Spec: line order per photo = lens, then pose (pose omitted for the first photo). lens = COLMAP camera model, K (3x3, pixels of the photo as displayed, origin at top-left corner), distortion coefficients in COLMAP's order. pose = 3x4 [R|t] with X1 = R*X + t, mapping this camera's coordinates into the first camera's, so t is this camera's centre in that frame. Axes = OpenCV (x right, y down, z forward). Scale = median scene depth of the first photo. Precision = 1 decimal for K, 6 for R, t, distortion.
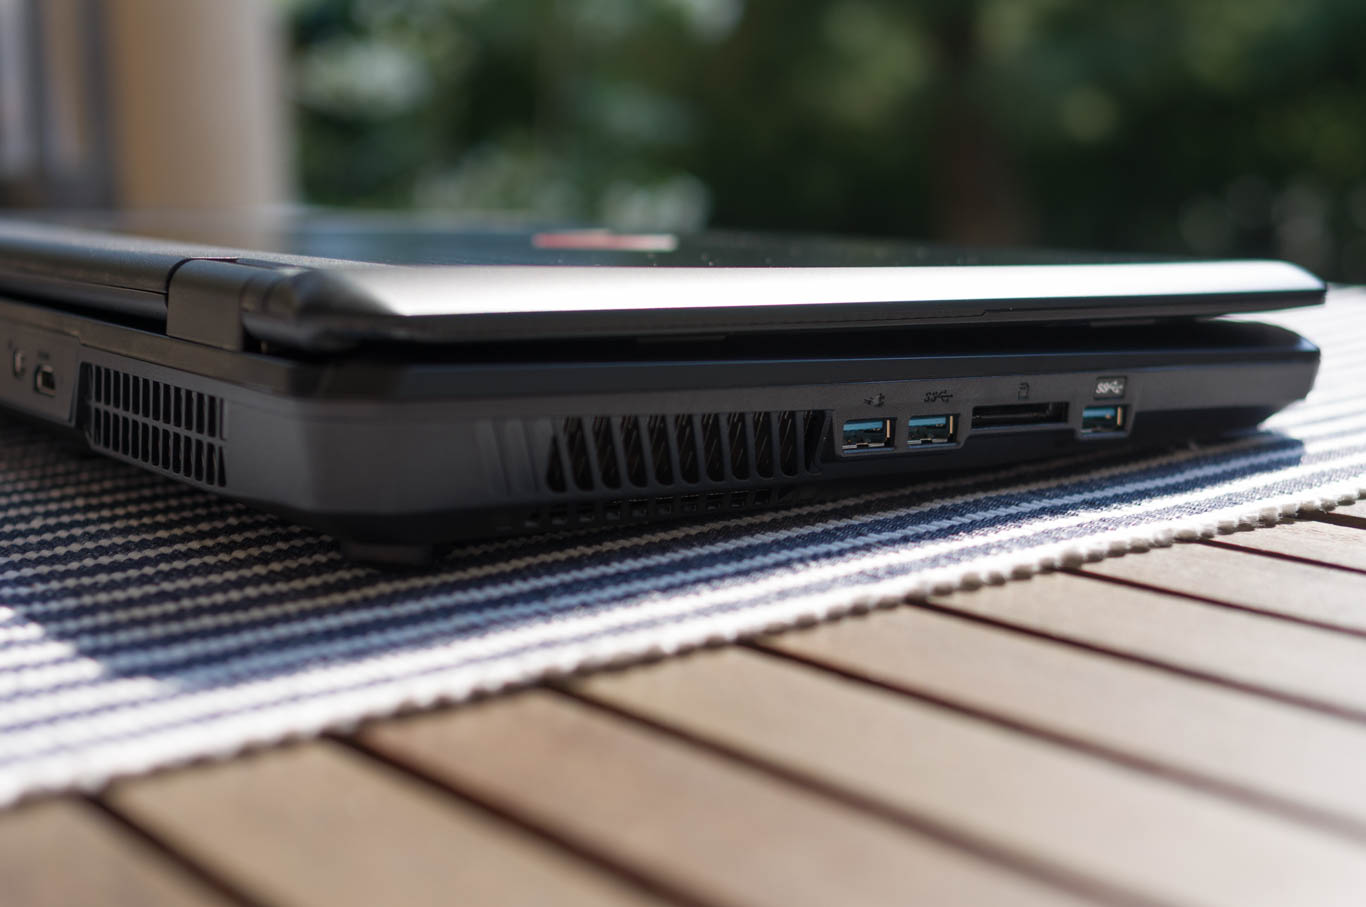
lens RADIAL K [[2116.9, 0, 683.0], [0, 2116.9, 453.5], [0, 0, 1]] dist [-0.000503, -0.003868]
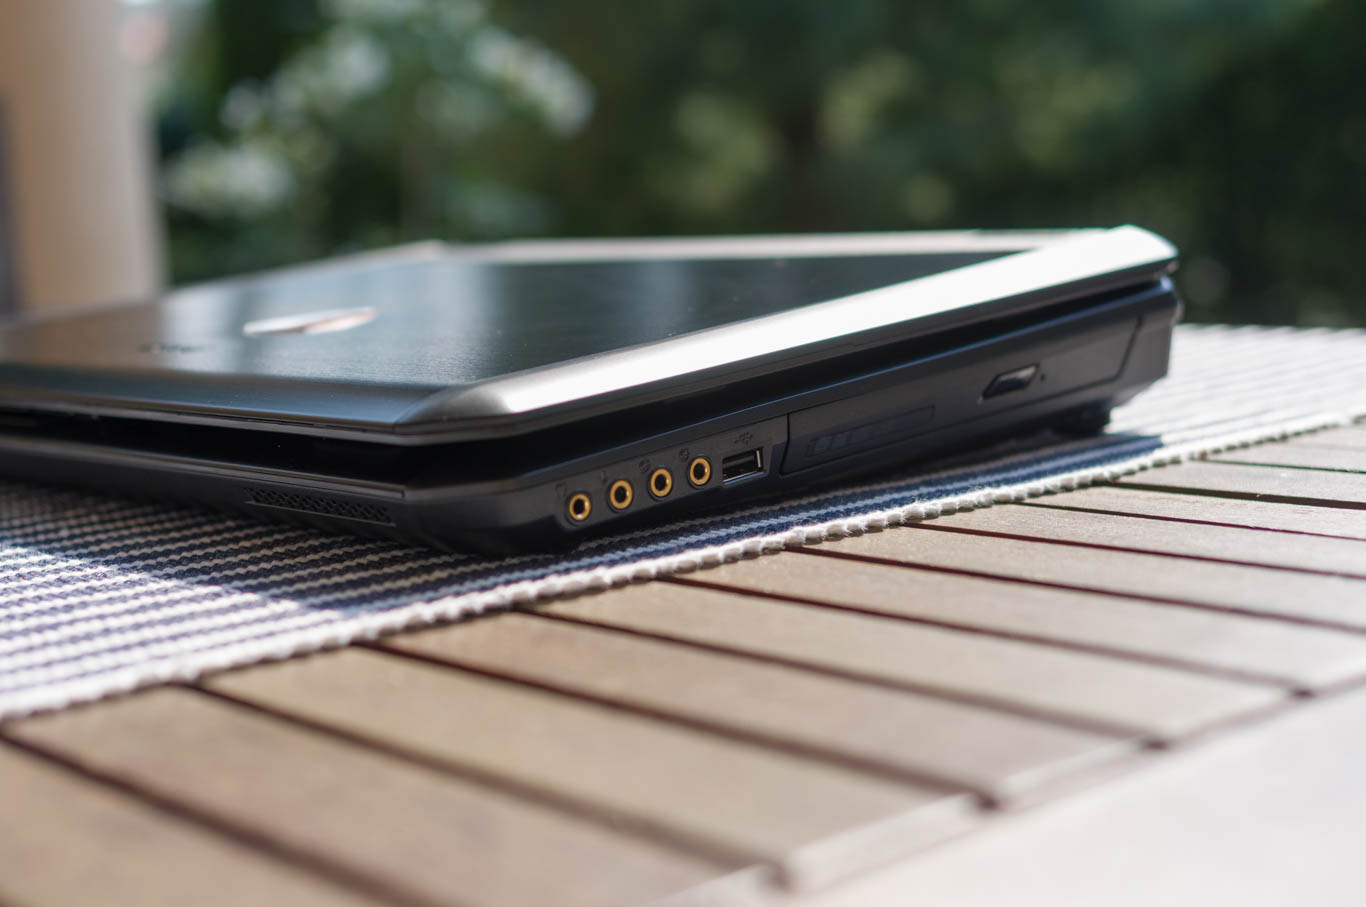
lens RADIAL K [[2116.9, 0, 683.0], [0, 2116.9, 453.5], [0, 0, 1]] dist [-0.000503, -0.003868]
pose [[0.997024, -0.037109, 0.067571, -0.037571], [0.040062, 0.998277, -0.042881, 0.059335], [-0.065863, 0.045461, 0.996793, -0.252587]]
